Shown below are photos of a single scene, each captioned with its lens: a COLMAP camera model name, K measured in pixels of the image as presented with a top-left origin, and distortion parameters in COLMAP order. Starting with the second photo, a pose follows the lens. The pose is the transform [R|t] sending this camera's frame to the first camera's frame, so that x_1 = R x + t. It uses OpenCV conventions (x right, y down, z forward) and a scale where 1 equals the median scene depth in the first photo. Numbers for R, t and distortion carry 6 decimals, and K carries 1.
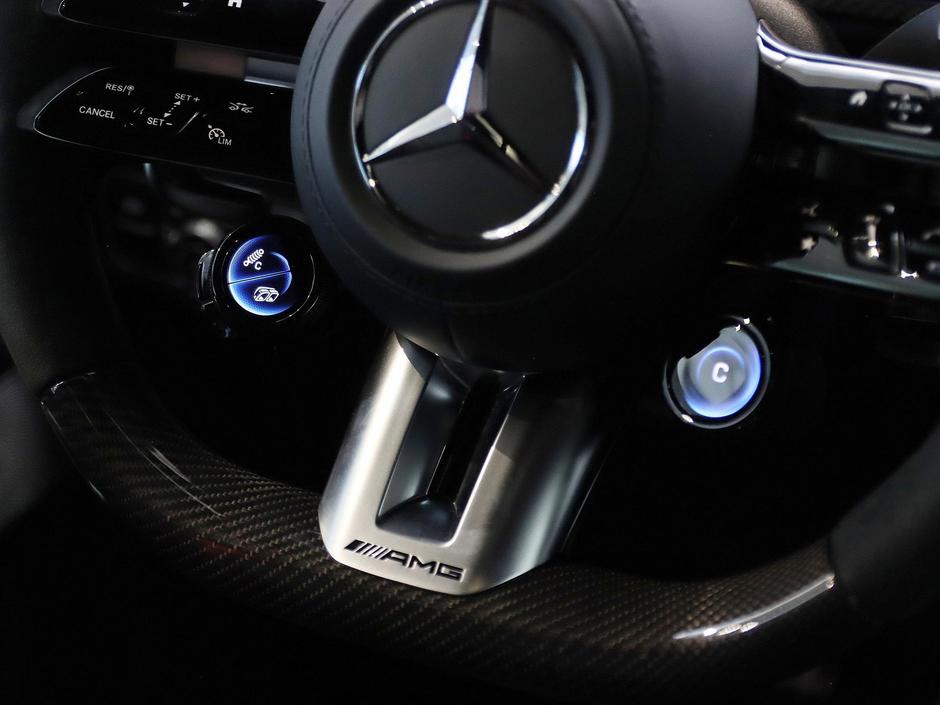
lens RADIAL K [[1614.2, 0, 470.3], [0, 1614.2, 352.1], [0, 0, 1]] dist [-0.101935, 0.000000]
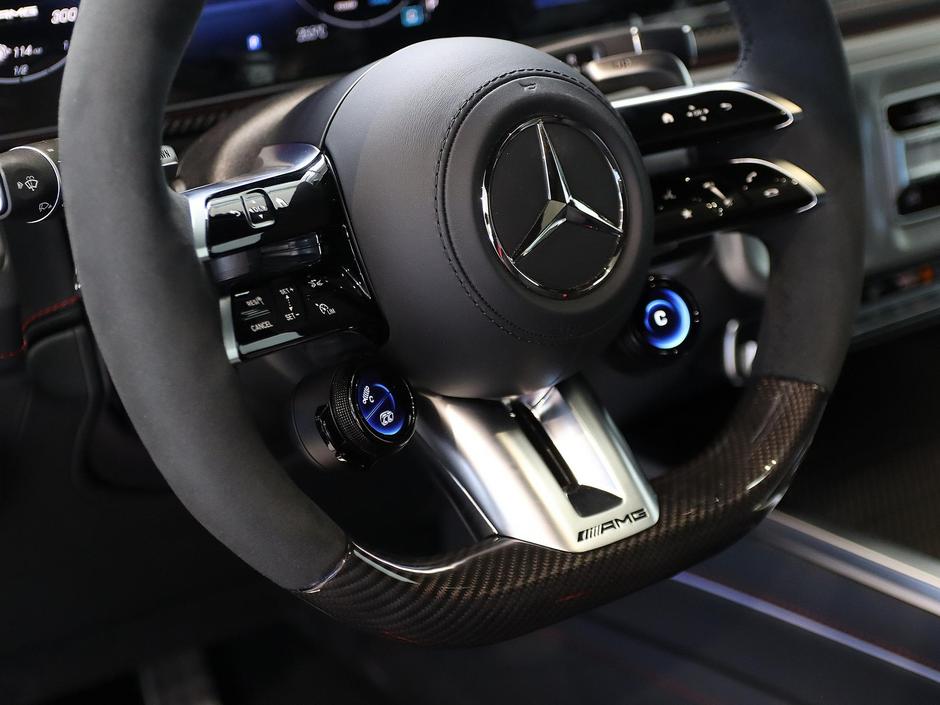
lens RADIAL K [[1819.8, 0, 469.8], [0, 1819.8, 352.6], [0, 0, 1]] dist [0.016377, 0.000000]
pose [[0.493036, -0.365583, 0.789471, -1.262771], [0.405918, 0.899270, 0.162927, -0.302374], [-0.769511, 0.240132, 0.591769, 0.144176]]
